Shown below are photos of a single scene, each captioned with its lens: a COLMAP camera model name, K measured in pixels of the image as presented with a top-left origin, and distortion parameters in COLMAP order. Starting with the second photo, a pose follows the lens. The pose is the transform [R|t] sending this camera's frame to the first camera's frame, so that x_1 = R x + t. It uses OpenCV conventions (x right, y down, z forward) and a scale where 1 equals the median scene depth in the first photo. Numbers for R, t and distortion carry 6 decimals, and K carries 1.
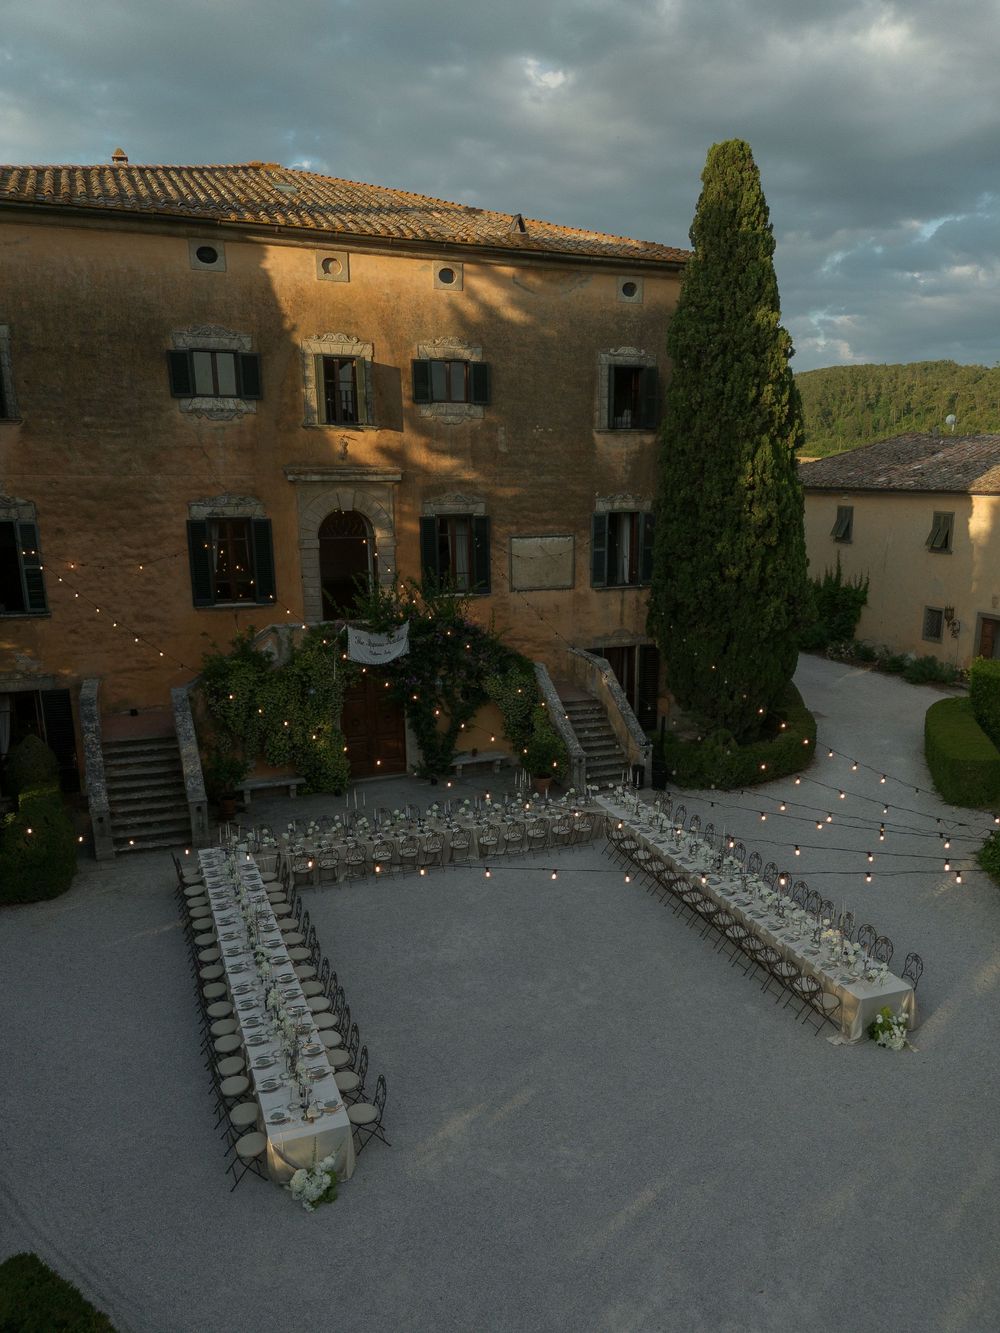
lens RADIAL K [[938.7, 0, 506.6], [0, 938.7, 670.5], [0, 0, 1]] dist [-0.007579, -0.000634]
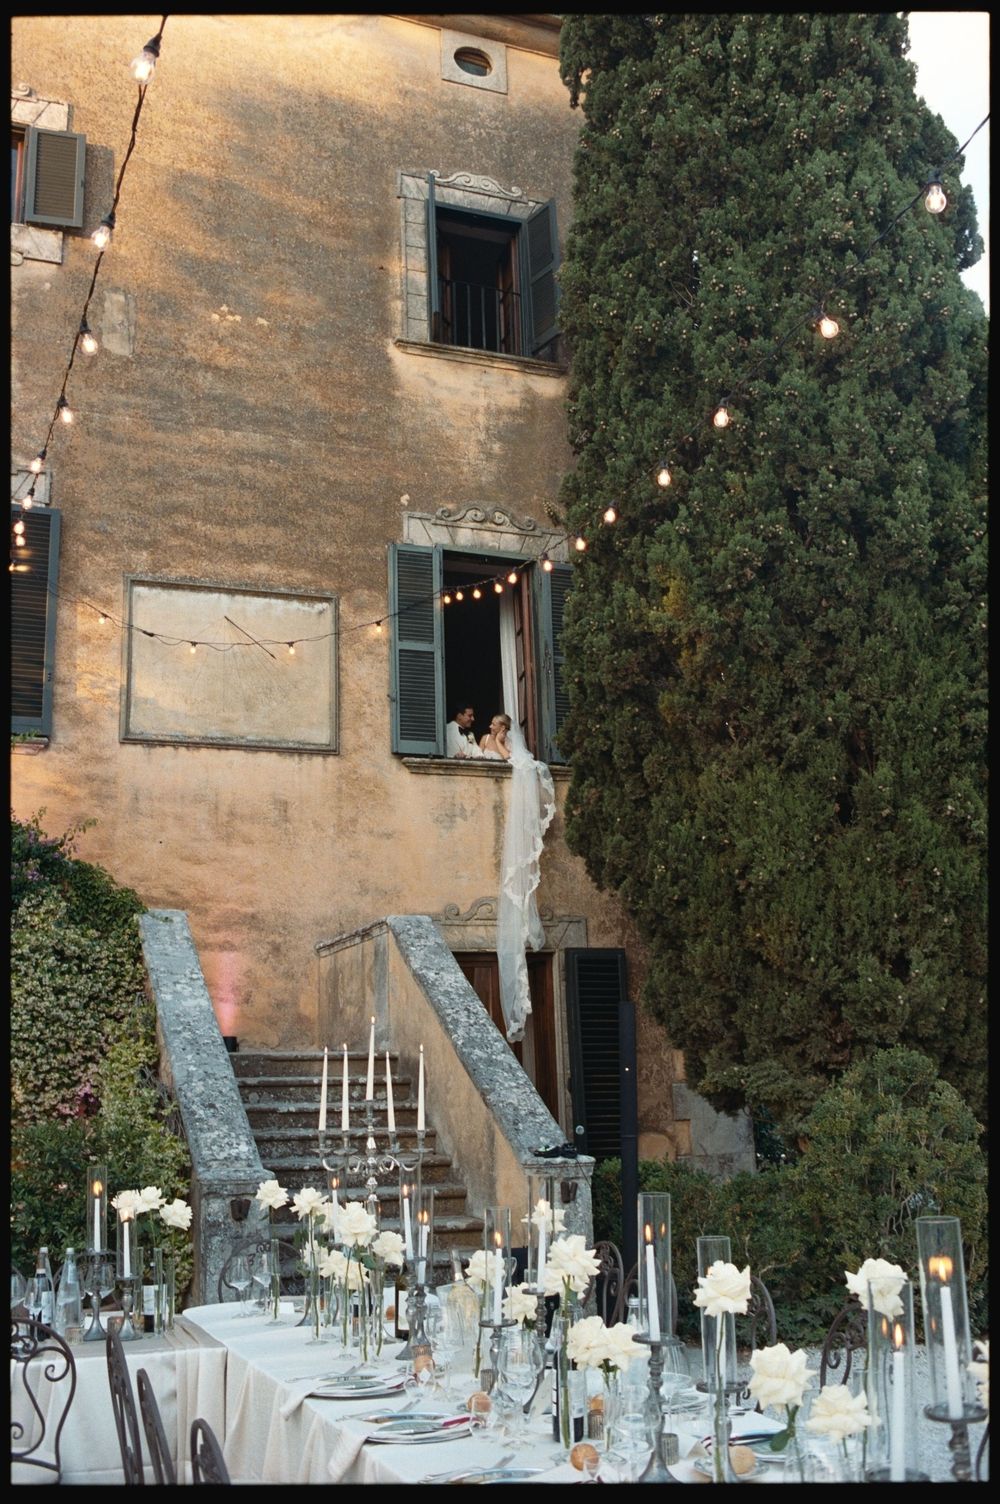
lens RADIAL K [[1402.9, 0, 487.5], [0, 1402.9, 754.7], [0, 0, 1]] dist [-0.059928, 0.000000]
pose [[0.998859, -0.023493, 0.041568, 0.104423], [0.039139, 0.901514, -0.430976, 0.121421], [-0.027349, 0.432112, 0.901405, 0.582447]]
